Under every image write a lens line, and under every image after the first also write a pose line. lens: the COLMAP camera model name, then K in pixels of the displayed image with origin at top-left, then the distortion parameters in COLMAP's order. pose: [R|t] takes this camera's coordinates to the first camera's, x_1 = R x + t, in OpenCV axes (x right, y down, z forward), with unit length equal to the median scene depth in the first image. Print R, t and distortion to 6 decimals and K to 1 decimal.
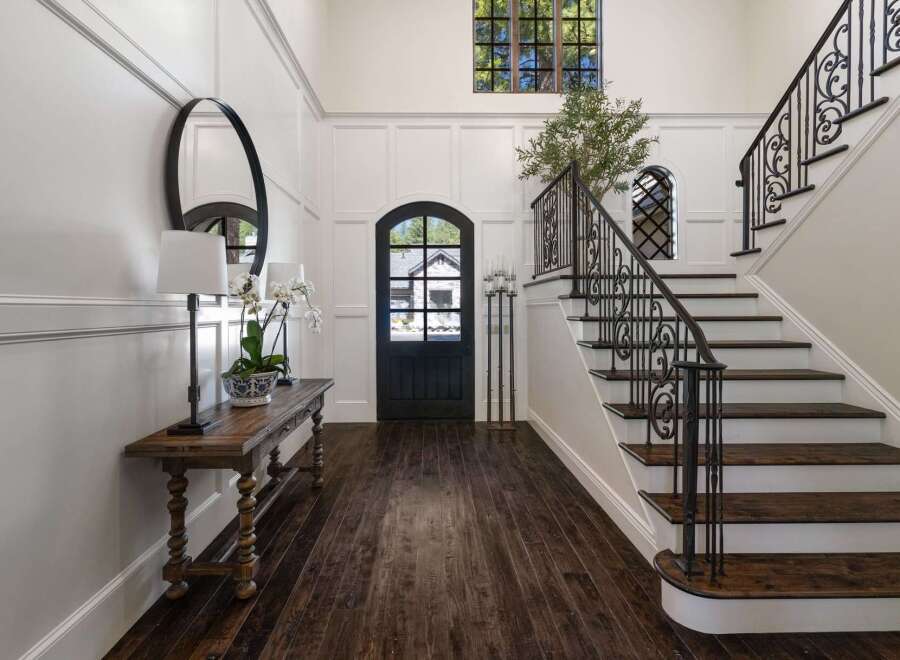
lens RADIAL K [[435.6, 0, 436.9], [0, 435.6, 317.9], [0, 0, 1]] dist [-0.003409, -0.000113]
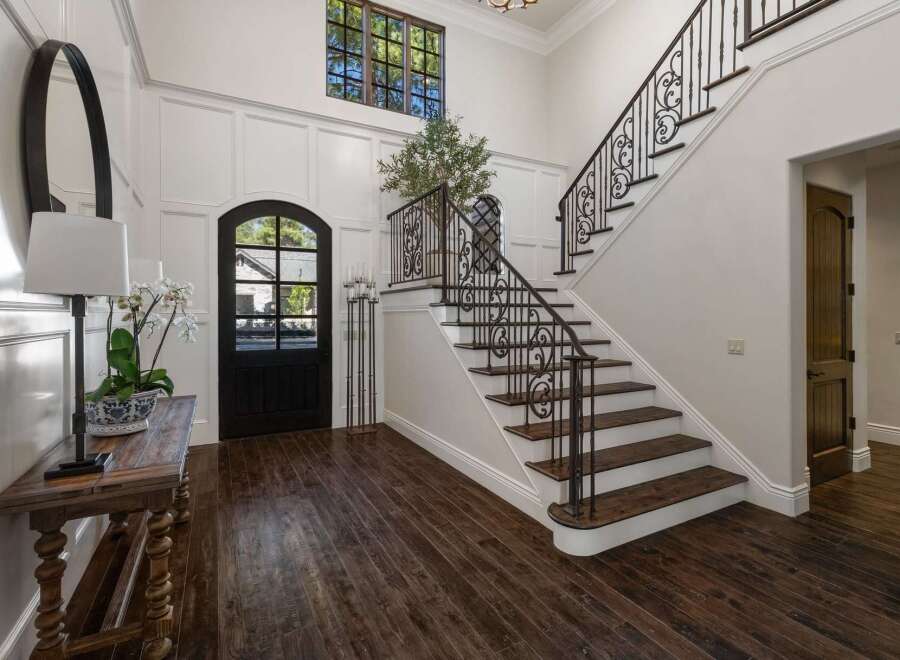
lens RADIAL K [[435.6, 0, 448.0], [0, 435.6, 324.2], [0, 0, 1]] dist [-0.003409, -0.000113]
pose [[0.888435, -0.007045, 0.458948, -0.228478], [0.007090, 0.999974, 0.001625, 0.000323], [-0.458947, 0.001810, 0.888462, -0.000861]]
